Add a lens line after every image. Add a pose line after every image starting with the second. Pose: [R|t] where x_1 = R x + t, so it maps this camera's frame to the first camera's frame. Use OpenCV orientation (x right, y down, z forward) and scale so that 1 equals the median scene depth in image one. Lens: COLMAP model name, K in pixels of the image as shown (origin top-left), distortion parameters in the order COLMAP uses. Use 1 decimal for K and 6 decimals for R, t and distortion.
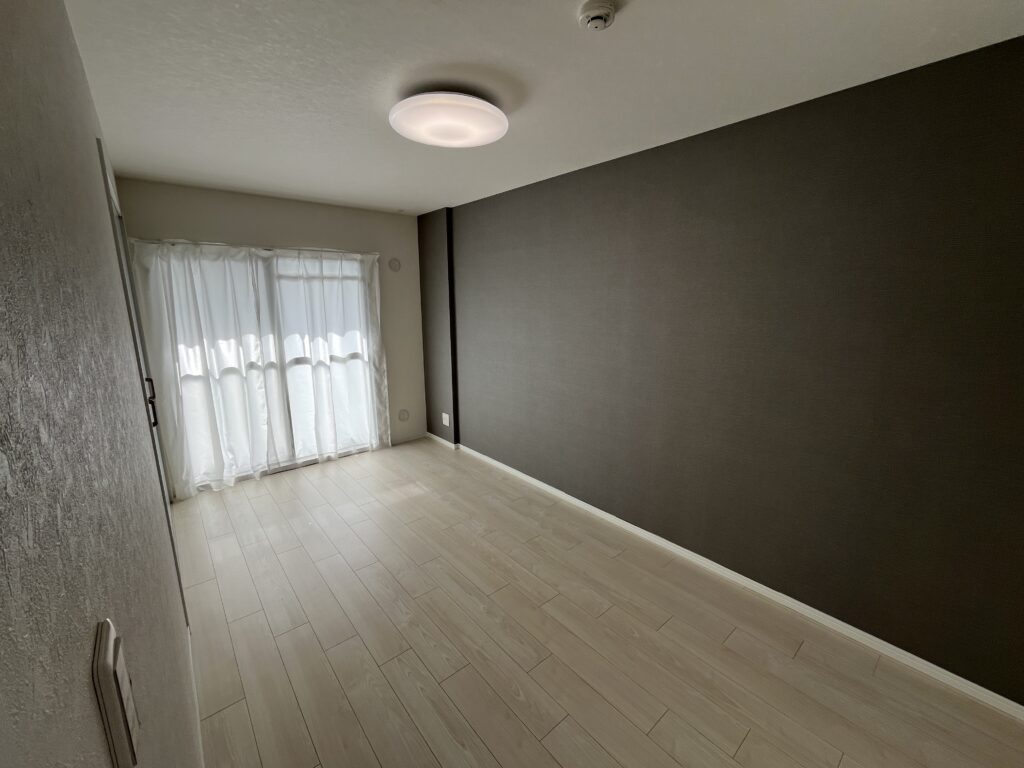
lens RADIAL K [[417.4, 0, 512.5], [0, 417.4, 381.5], [0, 0, 1]] dist [-0.002084, -0.000201]
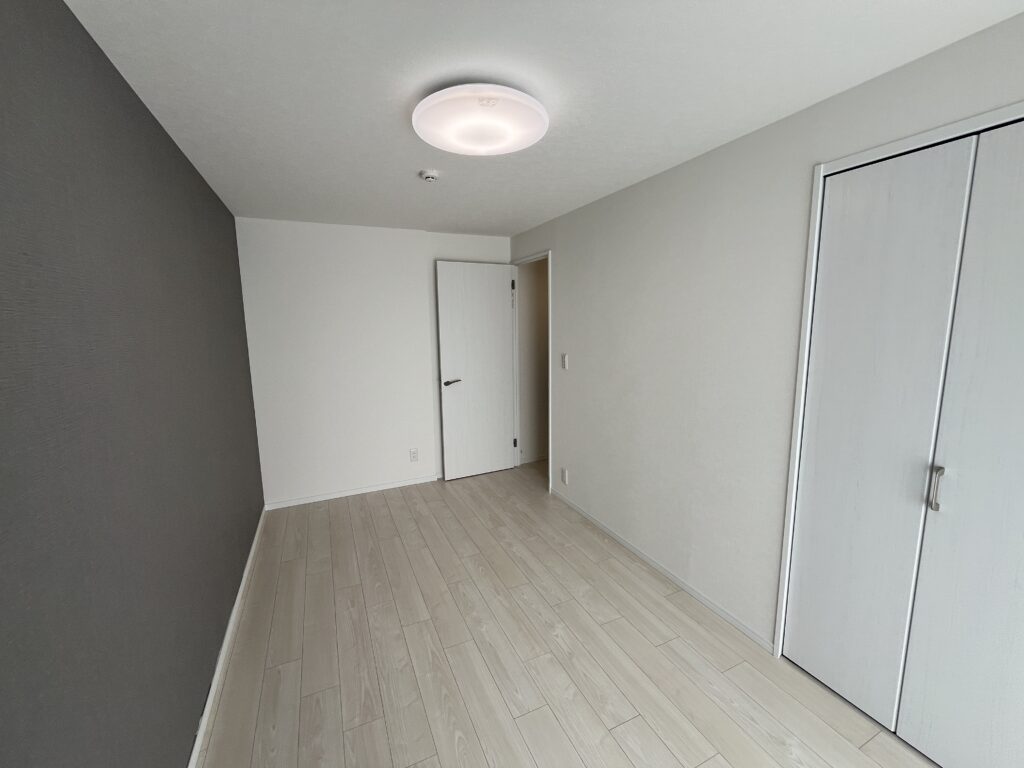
lens RADIAL K [[417.4, 0, 512.5], [0, 417.4, 381.5], [0, 0, 1]] dist [-0.002084, -0.000201]
pose [[-0.962012, -0.016378, 0.272516, -0.430761], [0.074765, 0.944233, 0.320678, -0.357321], [-0.262571, 0.328871, -0.907139, 1.810341]]
